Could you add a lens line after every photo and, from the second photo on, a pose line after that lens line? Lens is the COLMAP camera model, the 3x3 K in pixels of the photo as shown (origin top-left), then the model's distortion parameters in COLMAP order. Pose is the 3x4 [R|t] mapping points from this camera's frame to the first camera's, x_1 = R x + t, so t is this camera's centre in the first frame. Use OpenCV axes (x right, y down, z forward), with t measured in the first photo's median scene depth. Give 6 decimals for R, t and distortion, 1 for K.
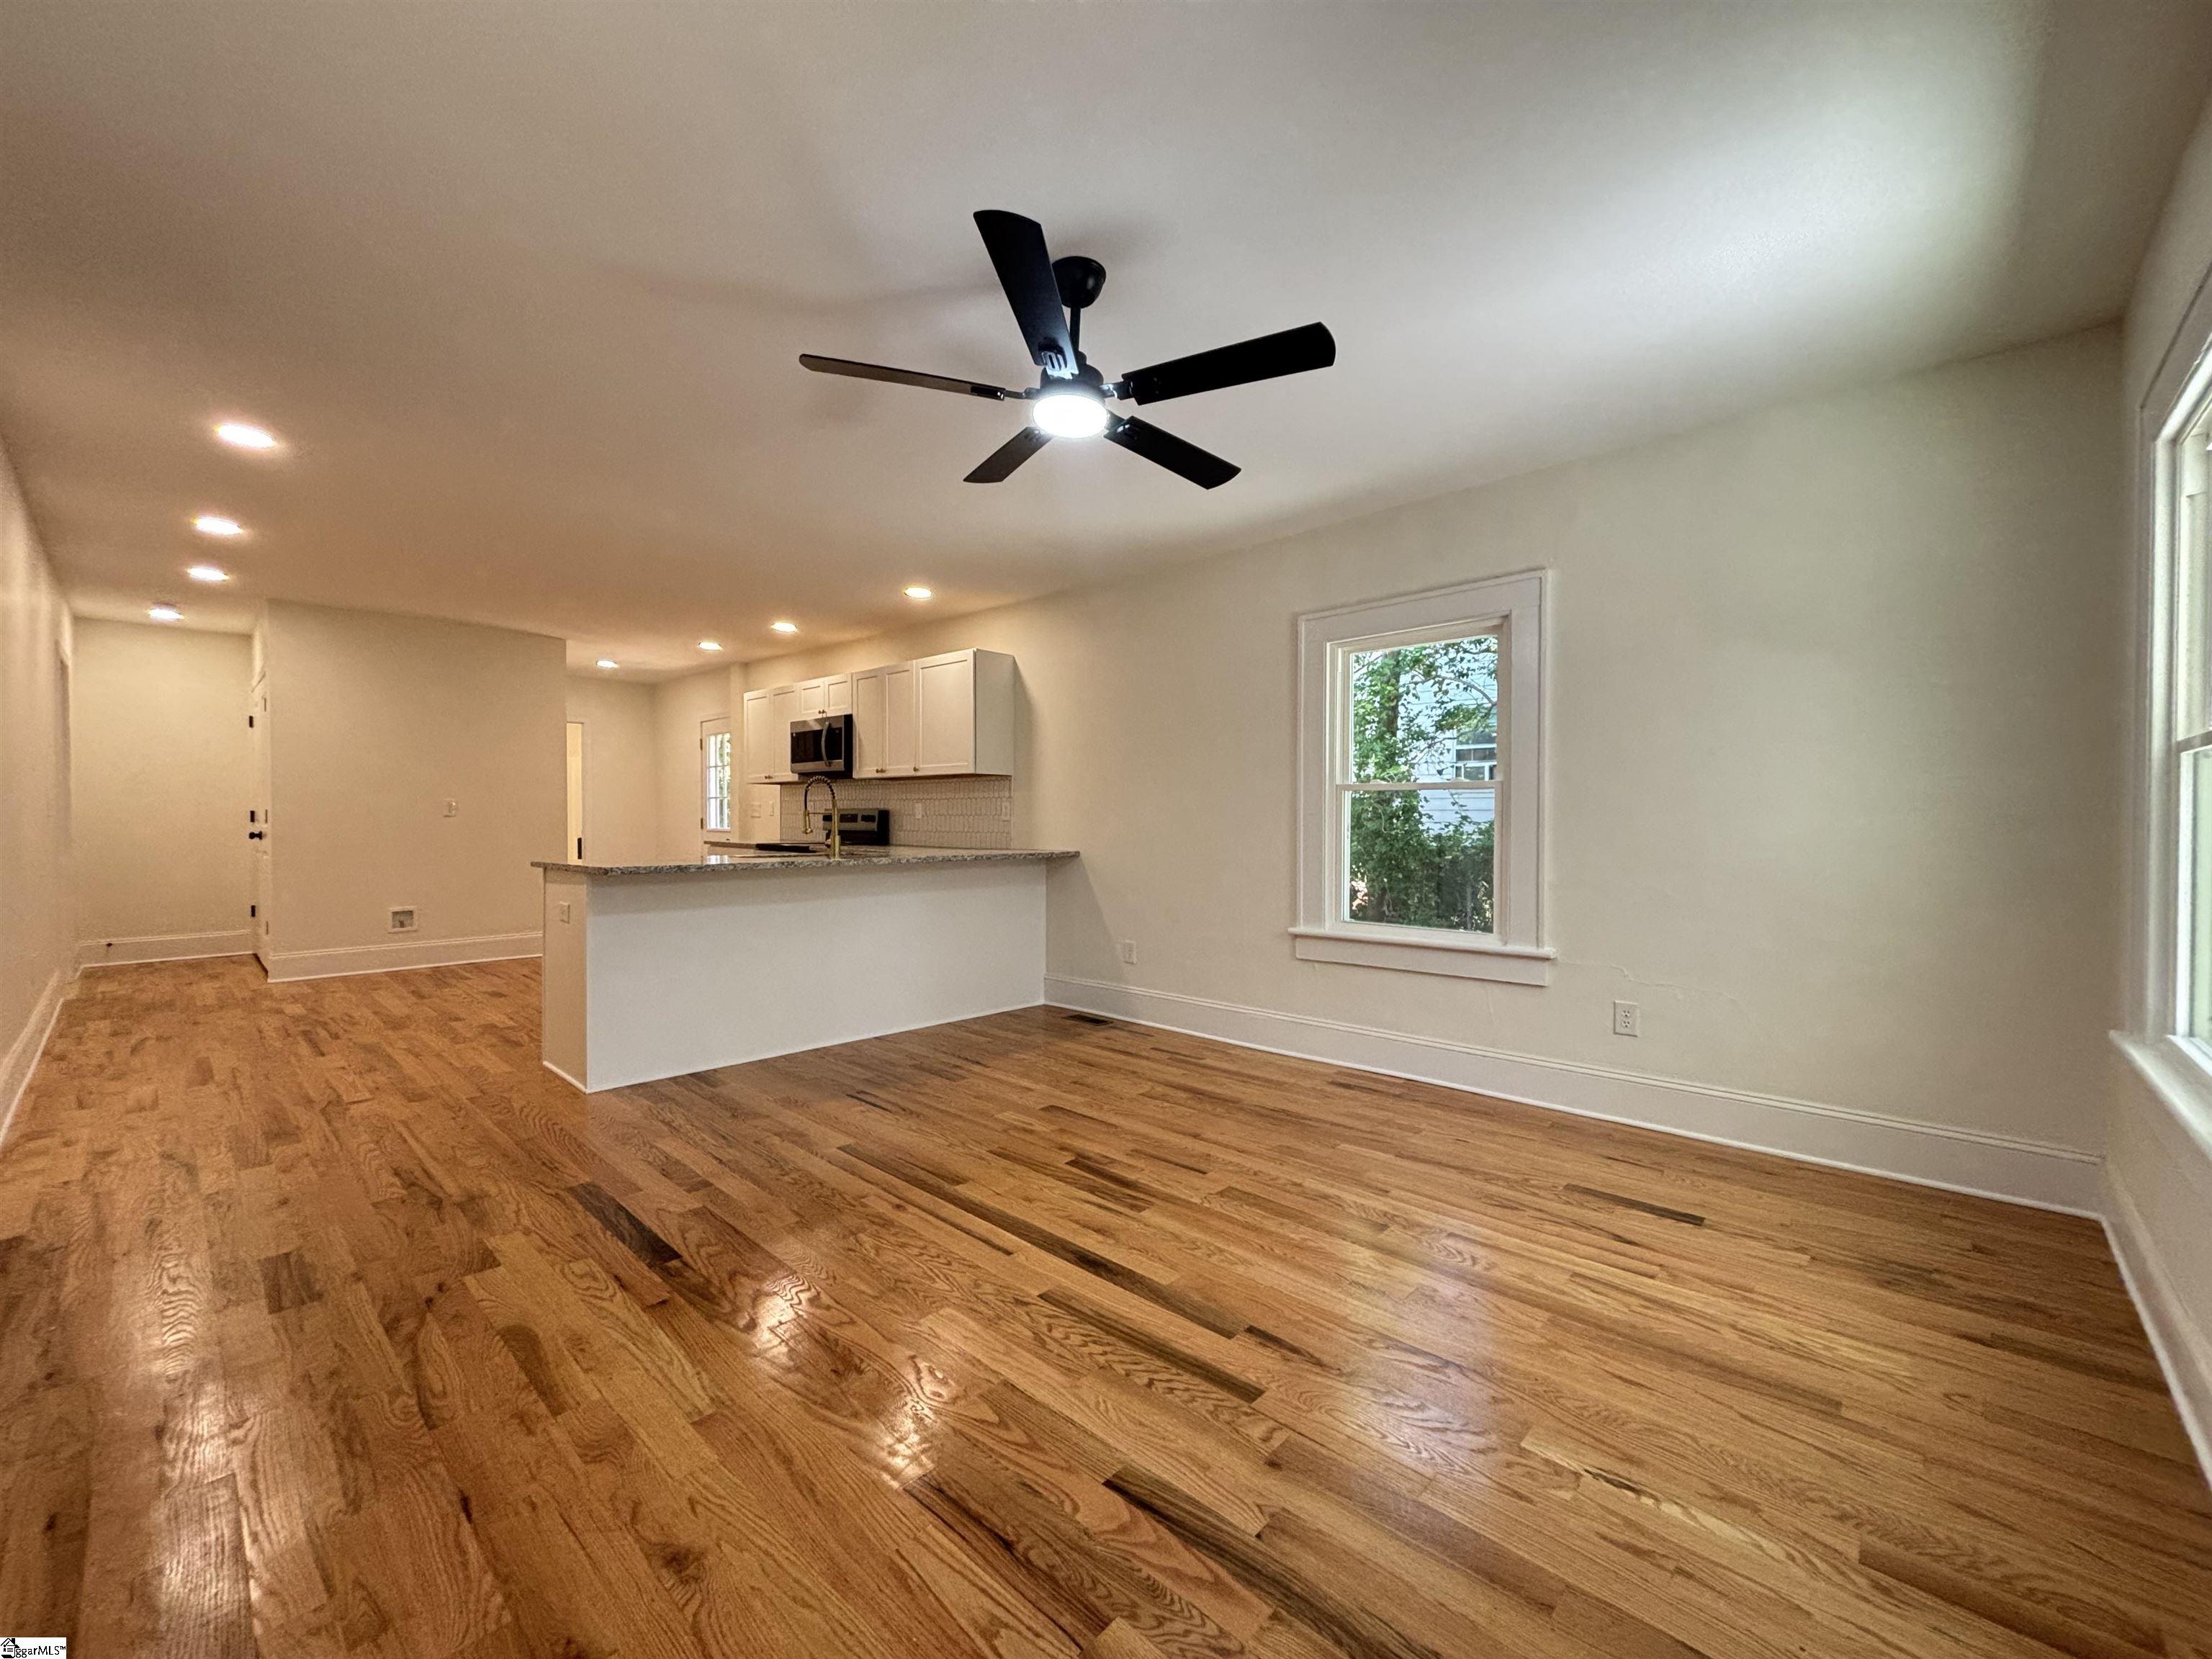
lens RADIAL K [[884.9, 0, 1109.3], [0, 884.9, 832.2], [0, 0, 1]] dist [0.000893, -0.000098]
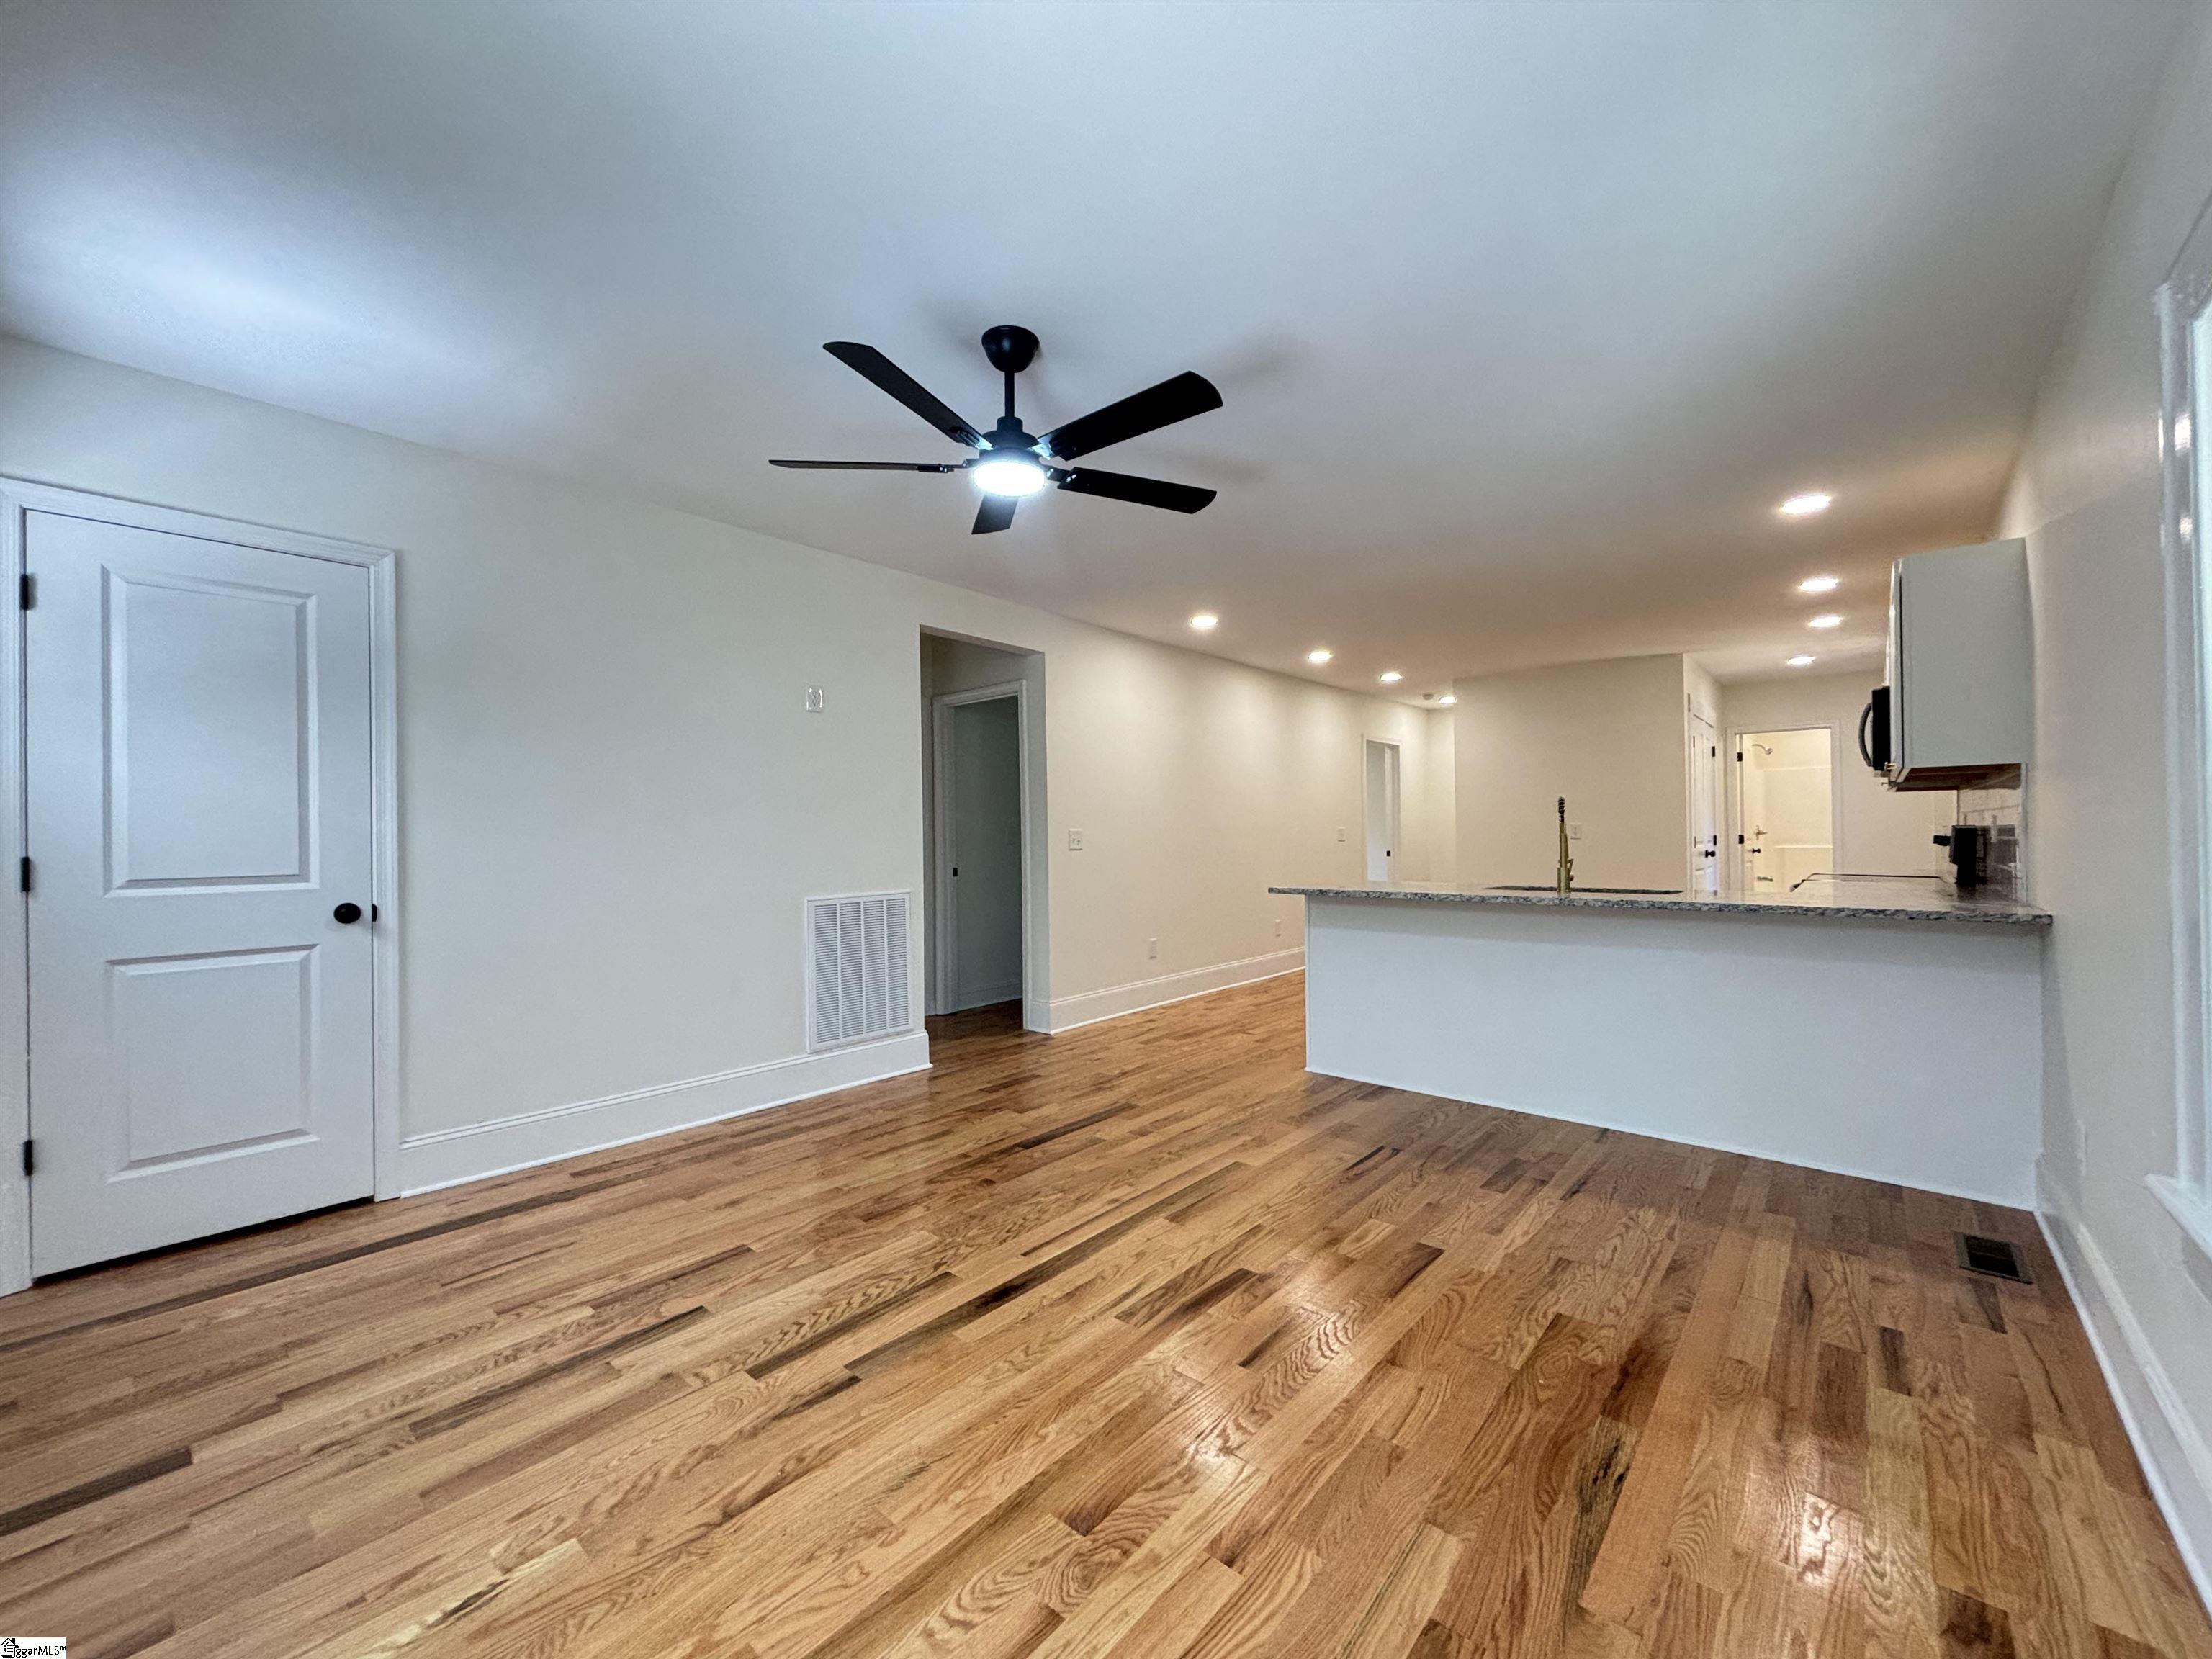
lens RADIAL K [[891.1, 0, 1106.0], [0, 891.1, 829.5], [0, 0, 1]] dist [0.002244, -0.000755]
pose [[0.036194, -0.008825, -0.999306, 0.794637], [-0.005857, 0.999942, -0.009043, -0.032908], [0.999328, 0.006180, 0.036141, 0.840553]]
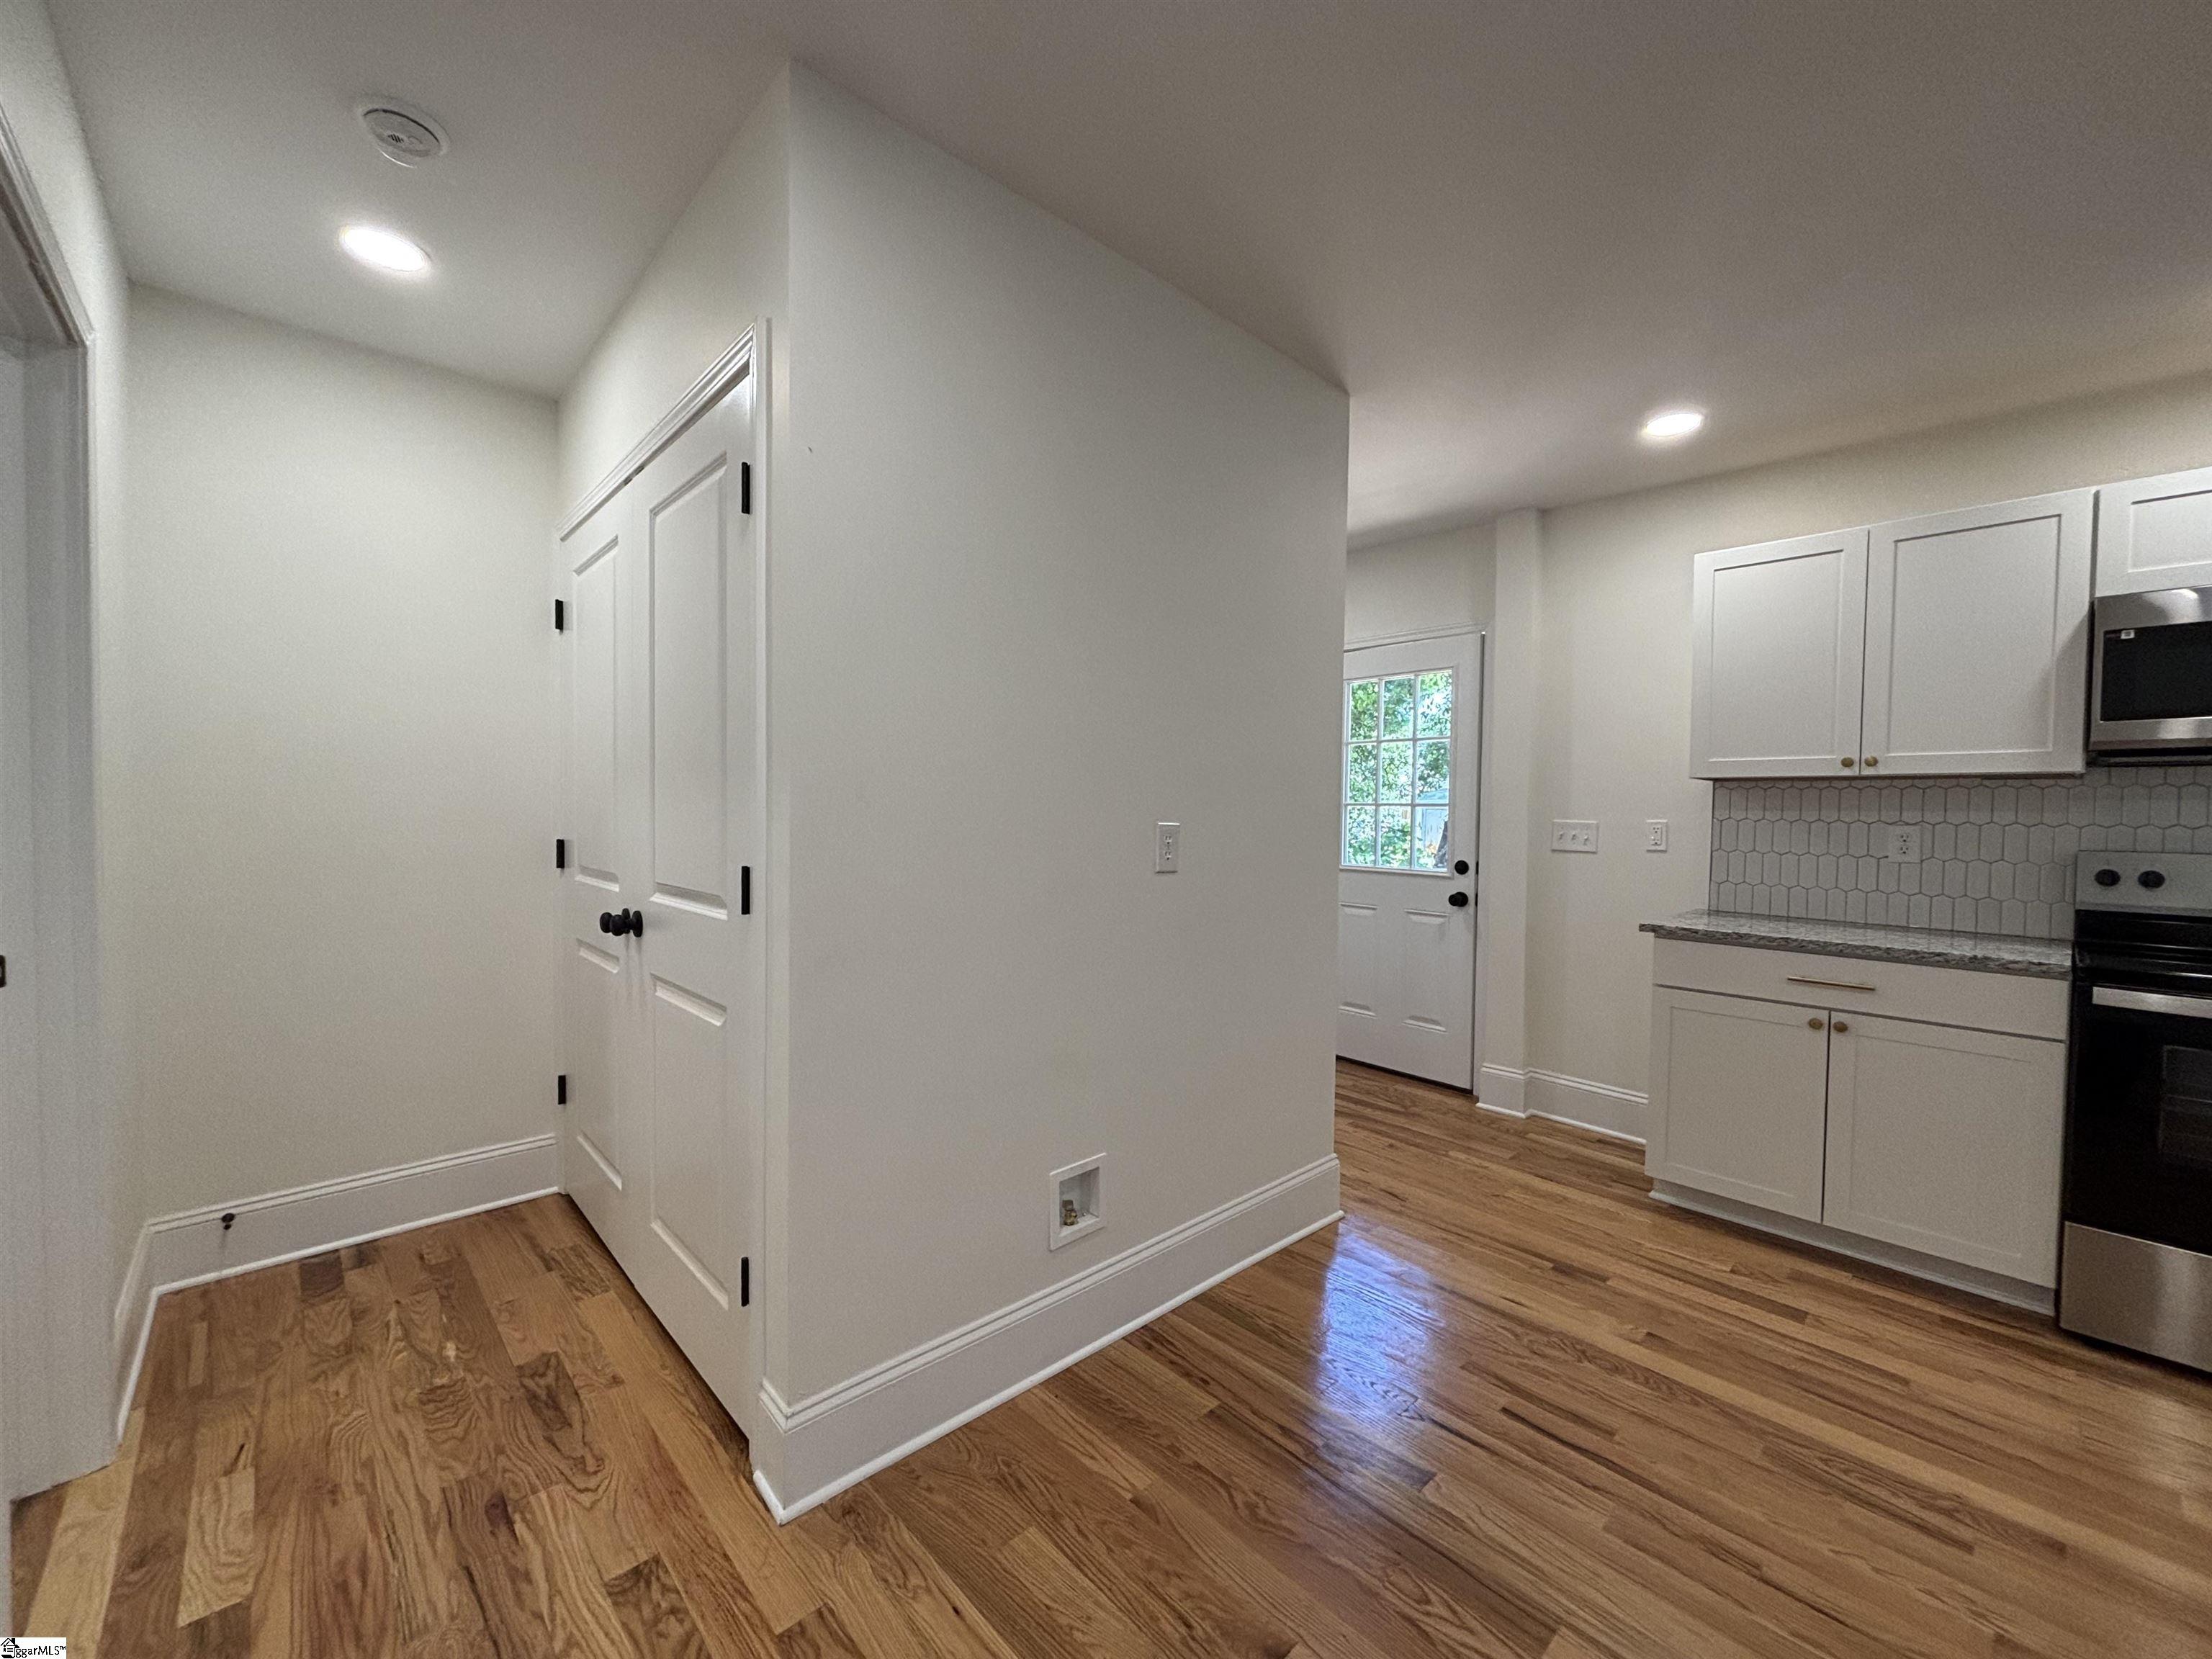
lens RADIAL K [[891.1, 0, 1106.0], [0, 891.1, 829.5], [0, 0, 1]] dist [0.002244, -0.000755]
pose [[0.997445, 0.010243, -0.070695, -1.674750], [-0.009697, 0.999921, 0.008057, -0.083238], [0.070772, -0.007351, 0.997465, 1.487041]]
